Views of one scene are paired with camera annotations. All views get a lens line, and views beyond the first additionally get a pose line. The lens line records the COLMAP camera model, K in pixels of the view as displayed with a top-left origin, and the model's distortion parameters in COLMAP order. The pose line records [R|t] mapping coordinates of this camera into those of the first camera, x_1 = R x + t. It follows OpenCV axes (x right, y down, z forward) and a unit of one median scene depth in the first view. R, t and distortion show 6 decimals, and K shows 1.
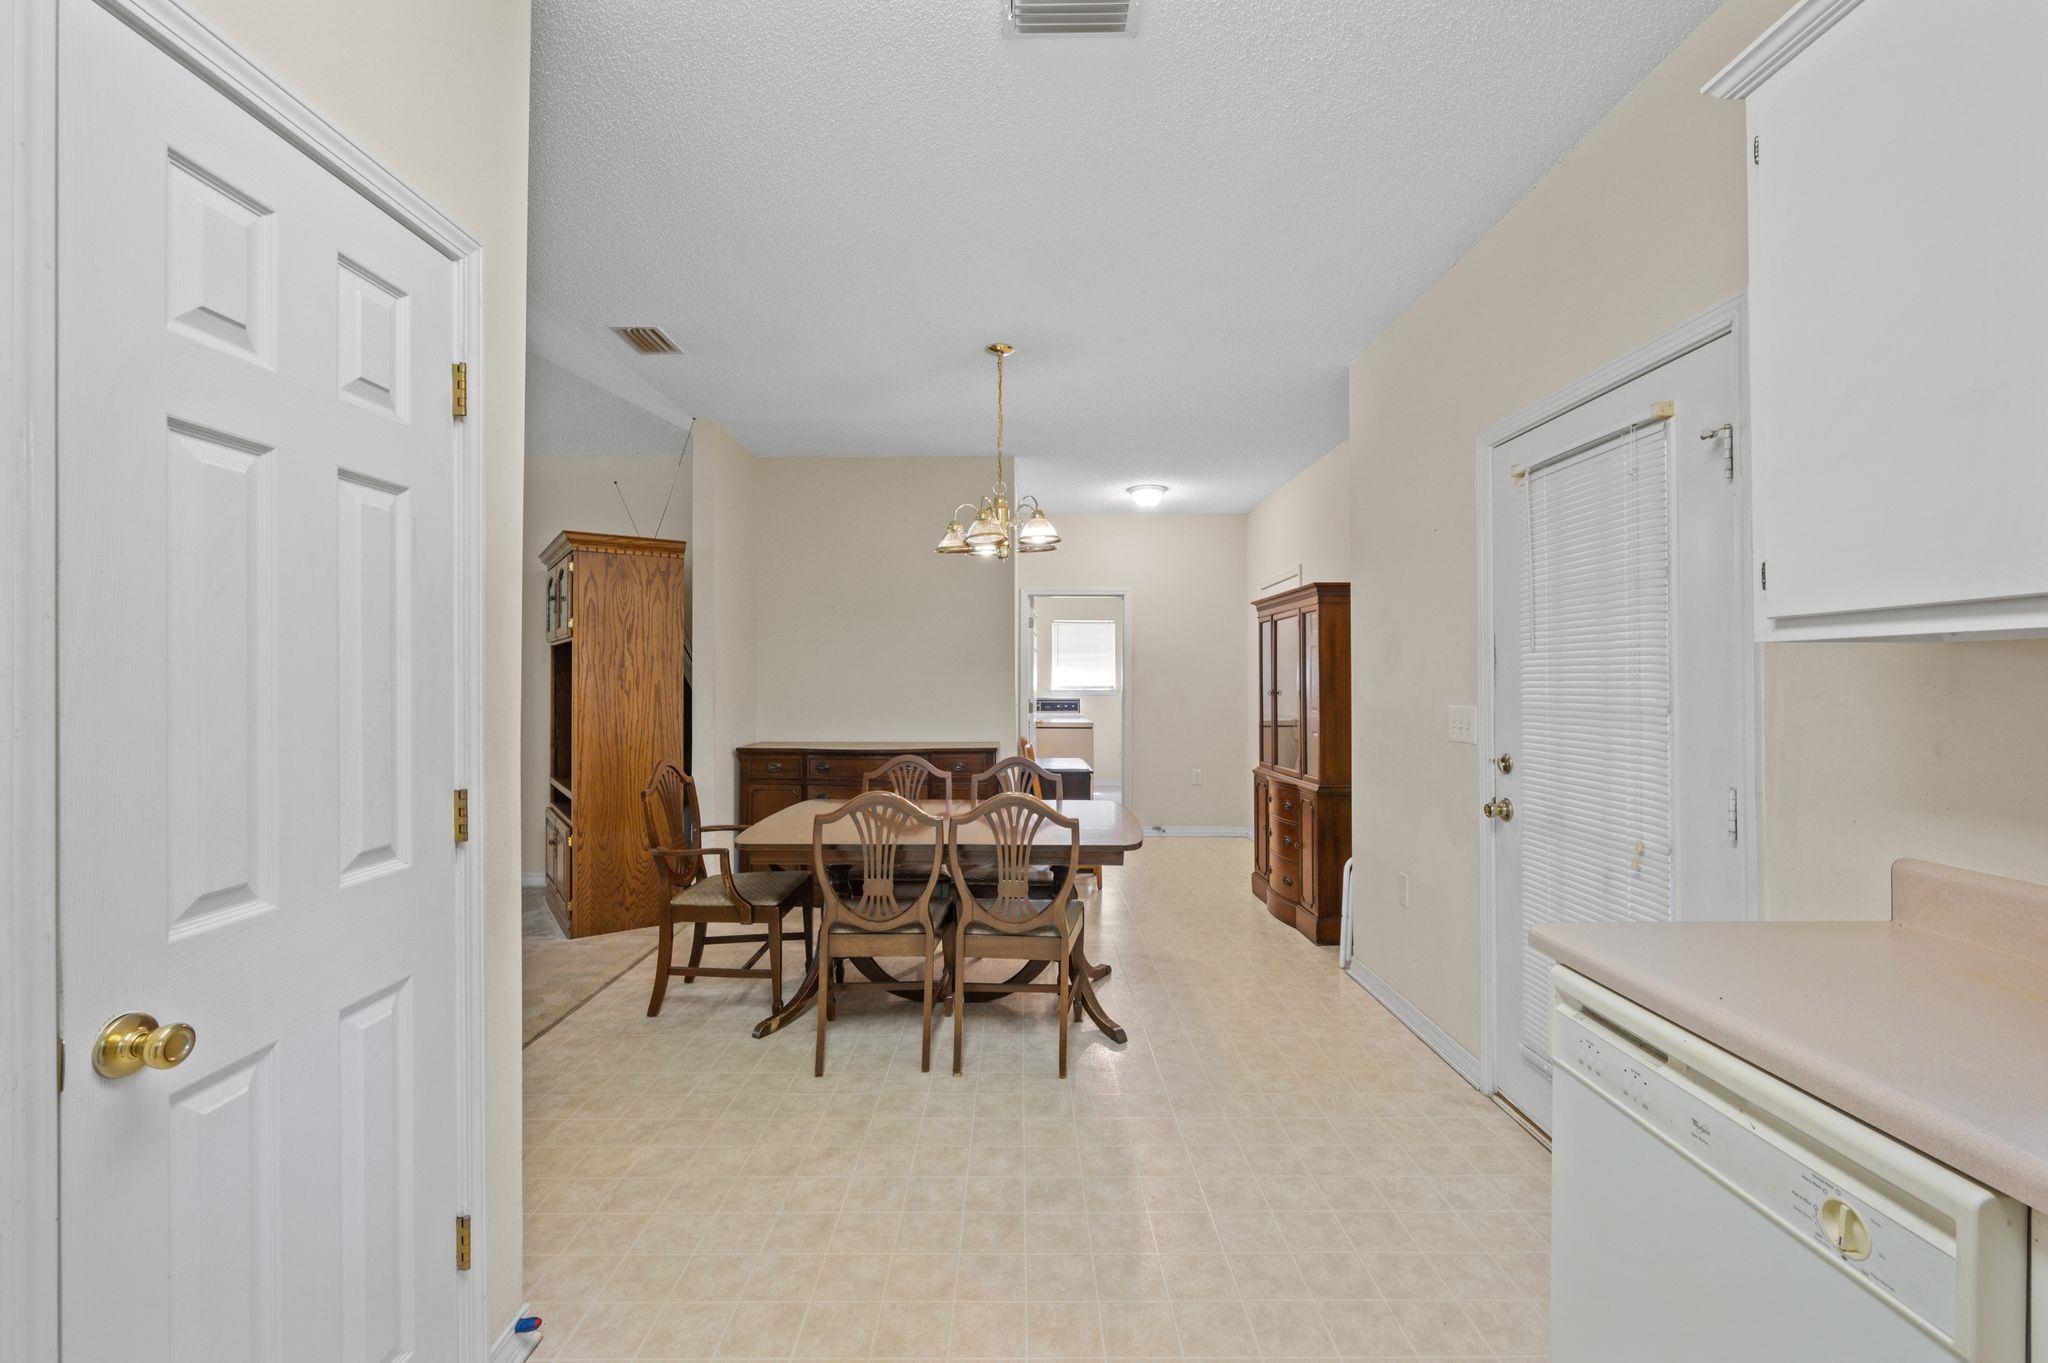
lens RADIAL K [[852.3, 0, 1087.6], [0, 852.3, 664.1], [0, 0, 1]] dist [-0.004691, 0.000918]
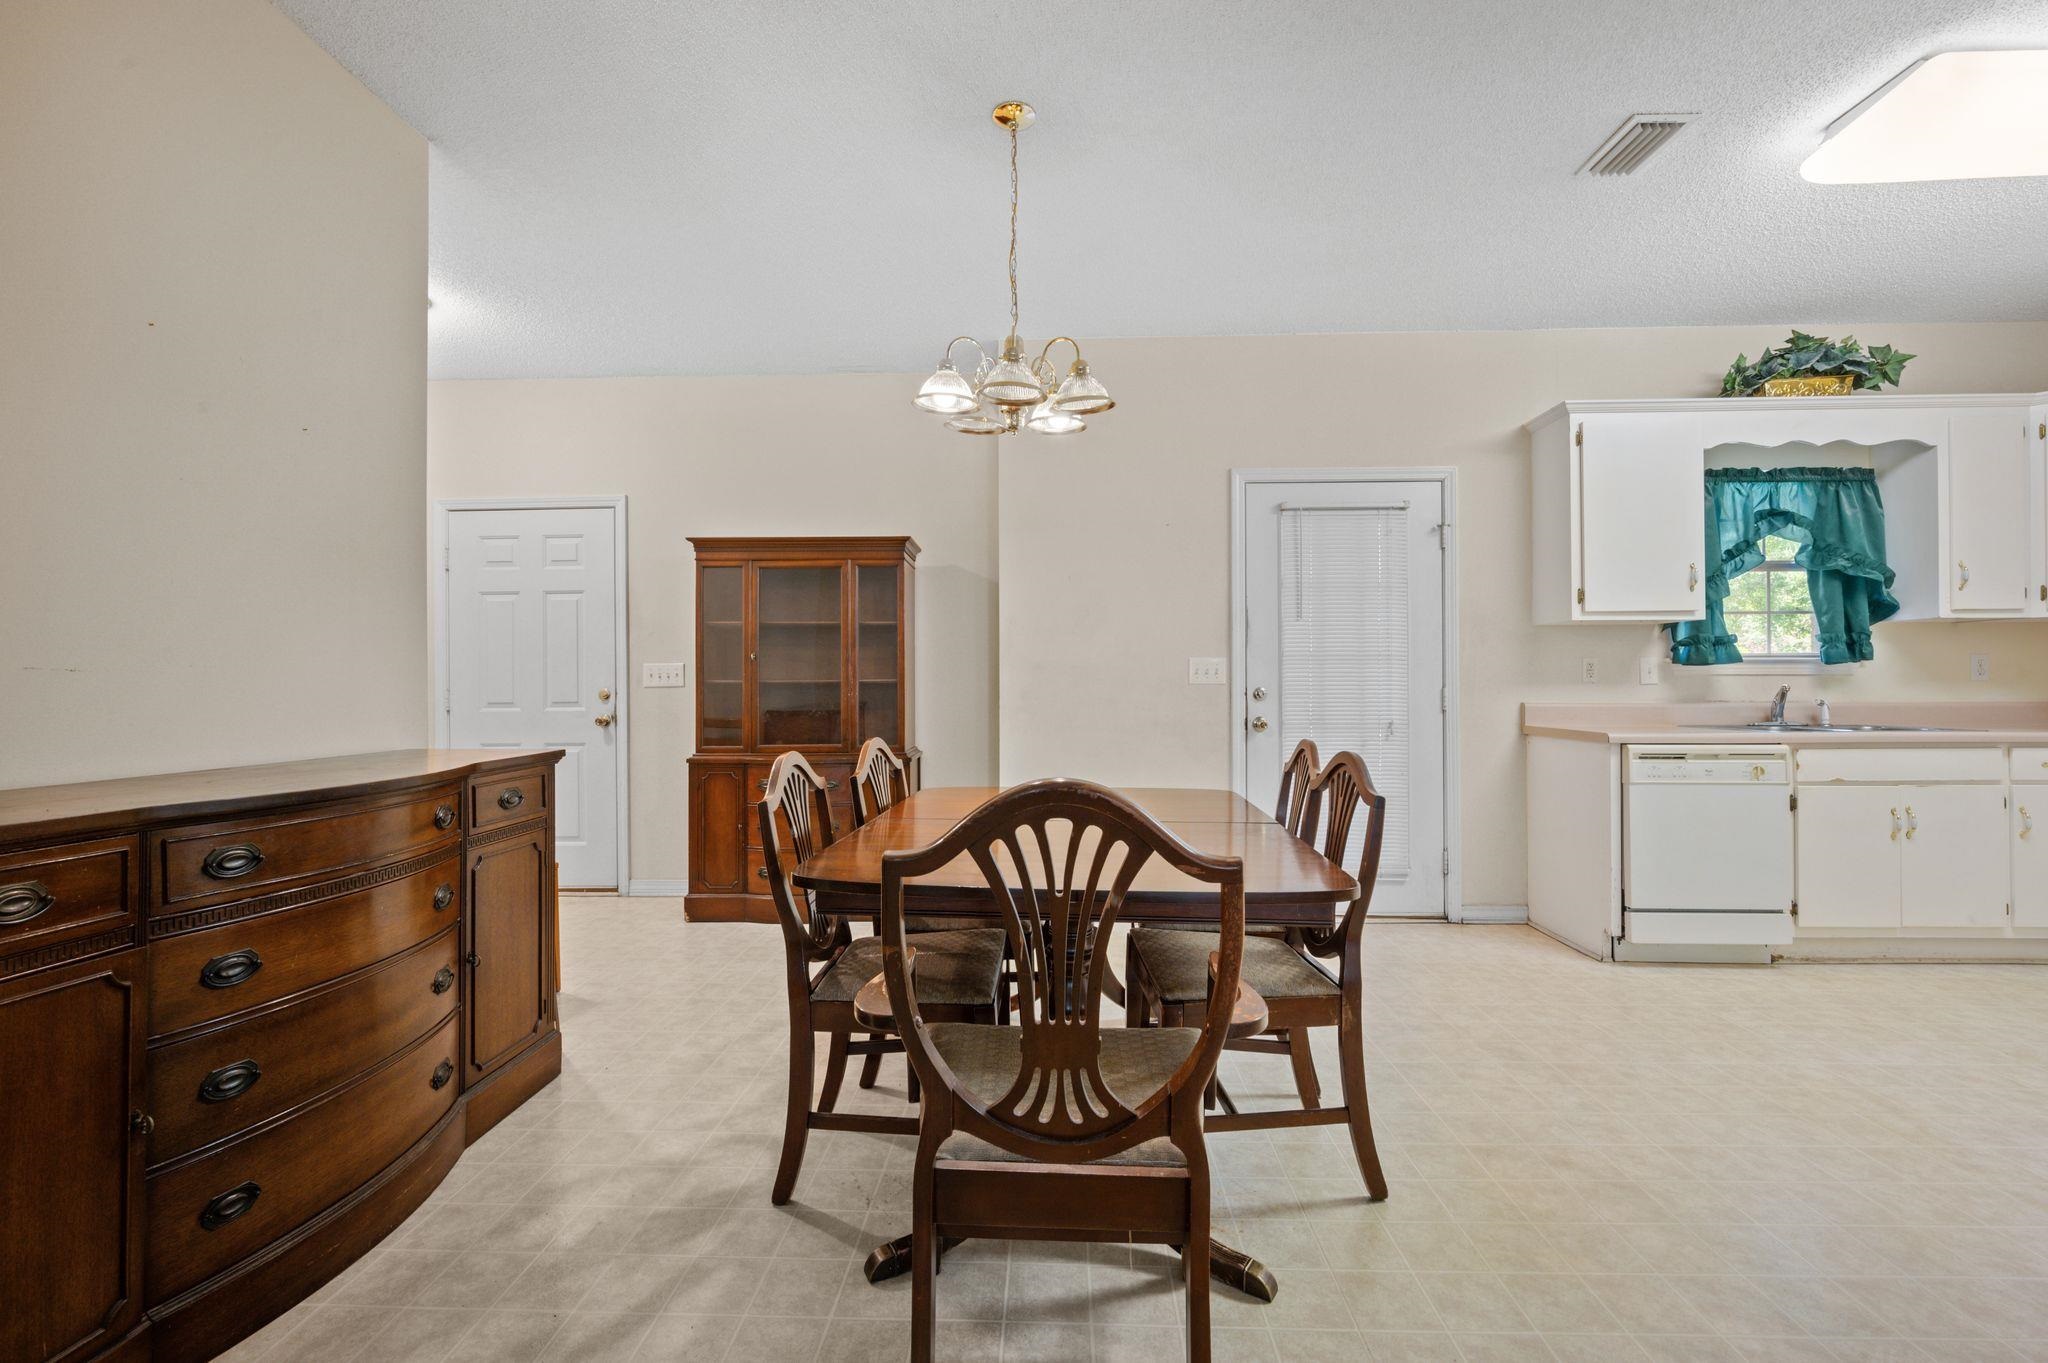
lens RADIAL K [[852.3, 0, 1033.8], [0, 852.3, 676.7], [0, 0, 1]] dist [-0.004691, 0.000918]
pose [[0.094832, 0.006138, 0.995474, -1.274750], [0.003265, 0.999974, -0.006476, 0.134038], [-0.995488, 0.003864, 0.094809, 1.574572]]
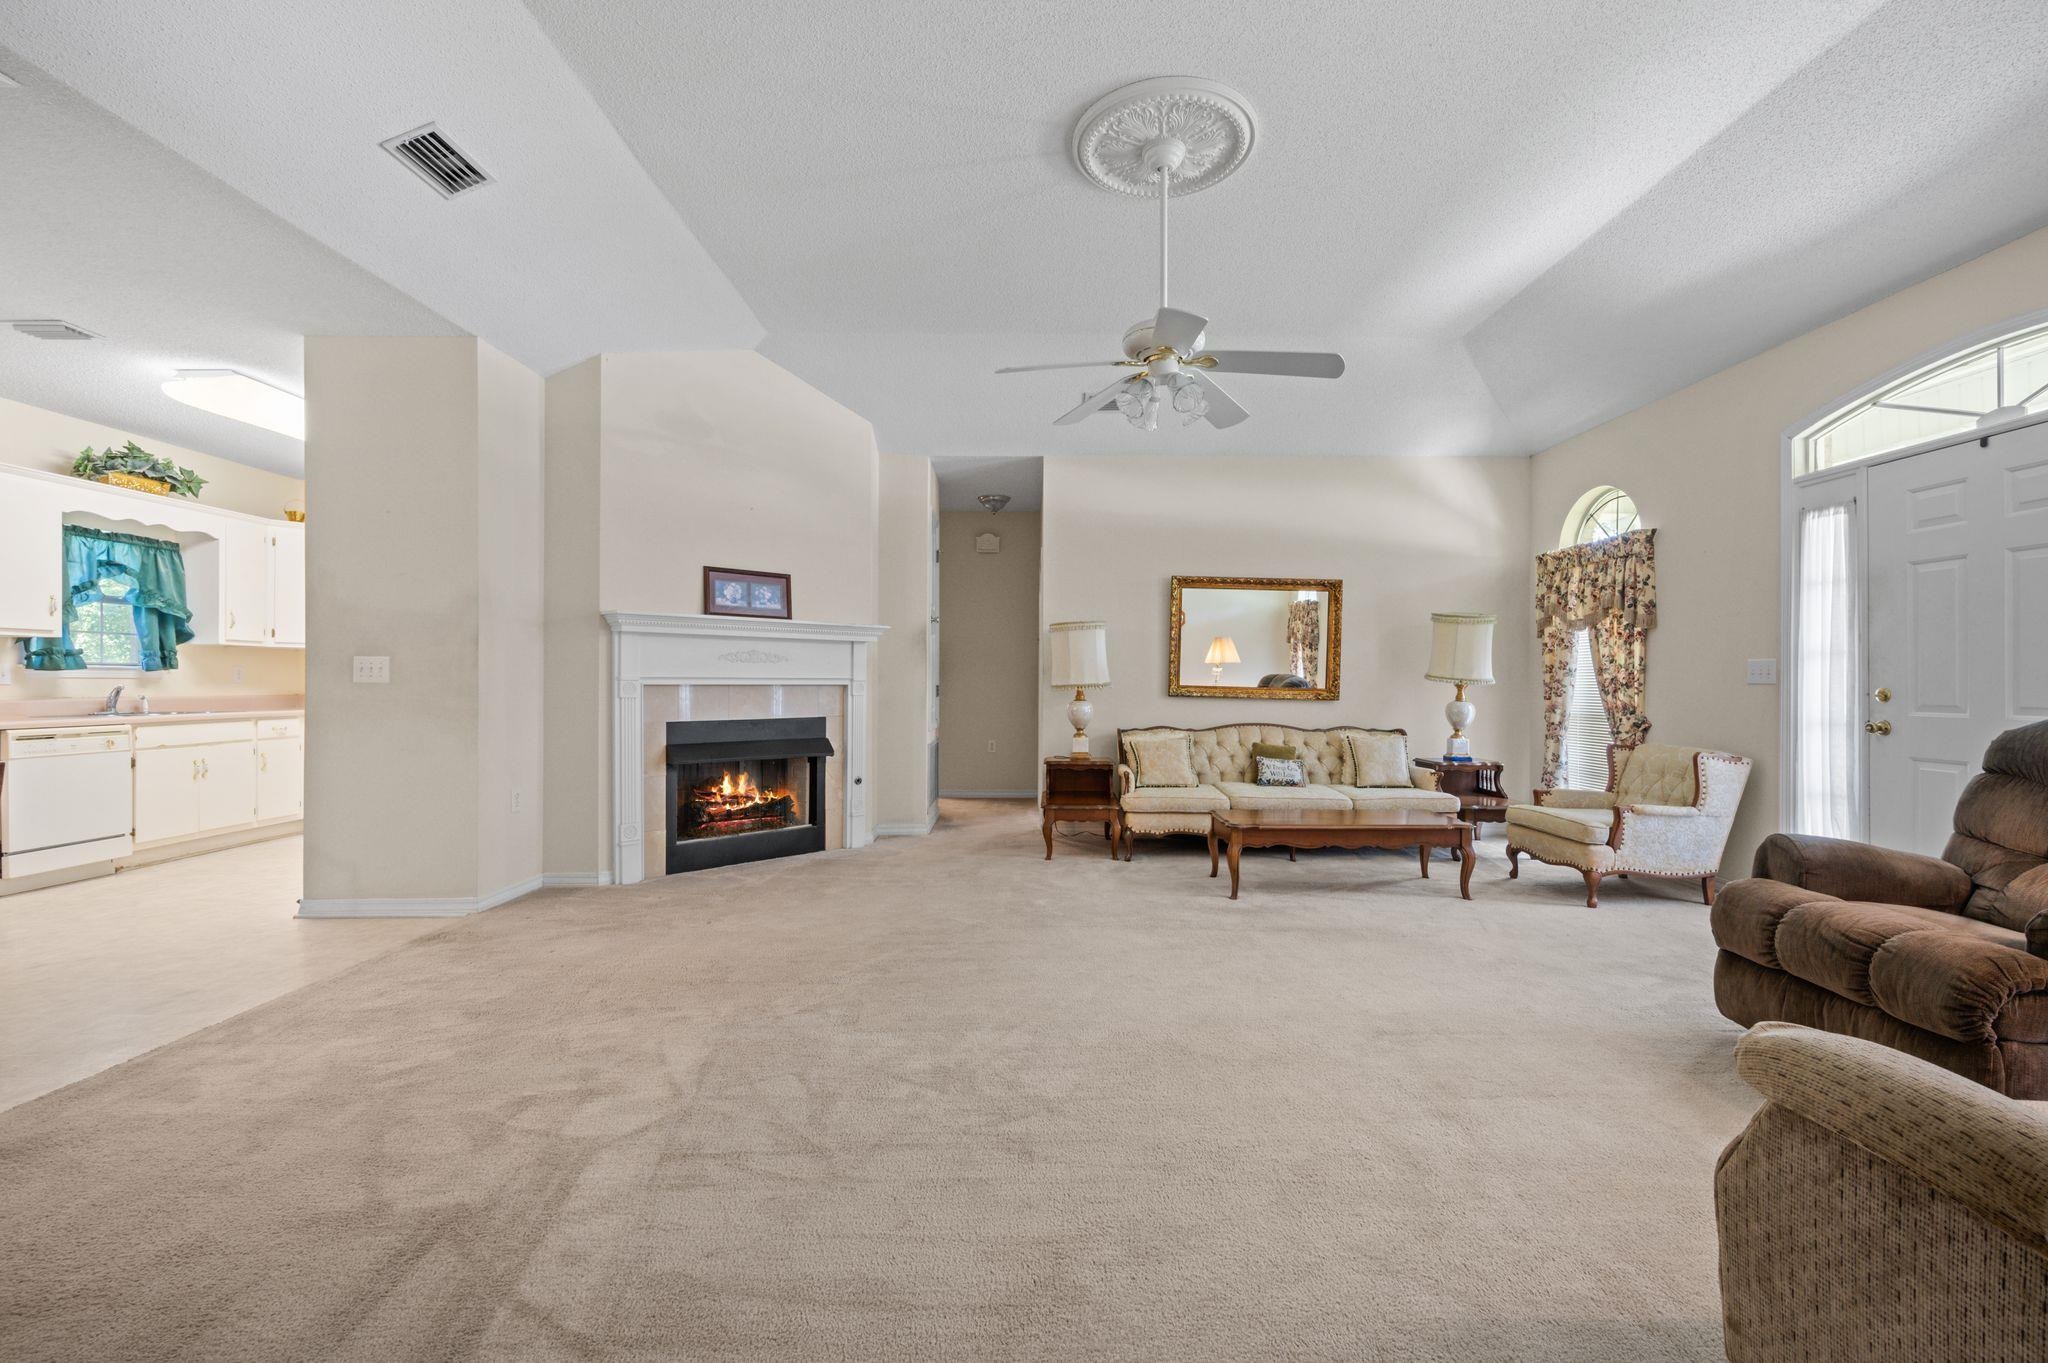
lens RADIAL K [[852.3, 0, 1023.1], [0, 852.3, 677.2], [0, 0, 1]] dist [-0.004691, 0.000918]
pose [[-0.998297, 0.001770, 0.058308, -2.247188], [0.001514, 0.999989, -0.004442, 0.136425], [-0.058315, -0.004346, -0.998289, 2.598901]]
